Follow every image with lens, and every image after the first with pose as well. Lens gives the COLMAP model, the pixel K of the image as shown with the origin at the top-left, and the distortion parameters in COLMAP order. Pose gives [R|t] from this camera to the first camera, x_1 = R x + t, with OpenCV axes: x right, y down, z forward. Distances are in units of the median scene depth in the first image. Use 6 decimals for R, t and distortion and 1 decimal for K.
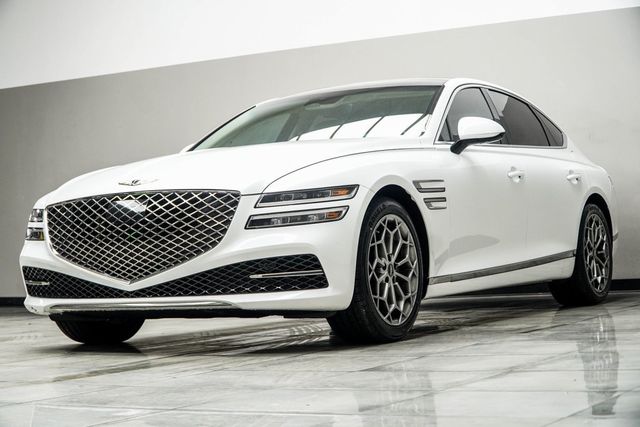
lens RADIAL K [[1313.0, 0, 320.0], [0, 1313.0, 213.5], [0, 0, 1]] dist [0.024100, 0.255493]
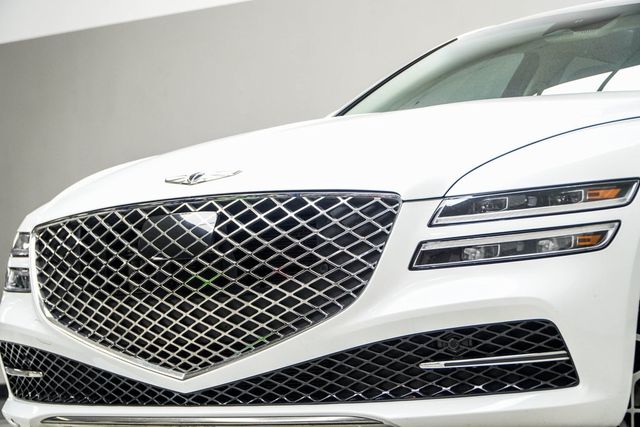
lens RADIAL K [[2128.8, 0, 320.0], [0, 2128.8, 213.5], [0, 0, 1]] dist [-0.448908, 0.172143]
pose [[0.991573, -0.009876, -0.129175, 0.012619], [0.008856, 0.999925, -0.008468, -0.002714], [0.129249, 0.007252, 0.991586, 0.198320]]
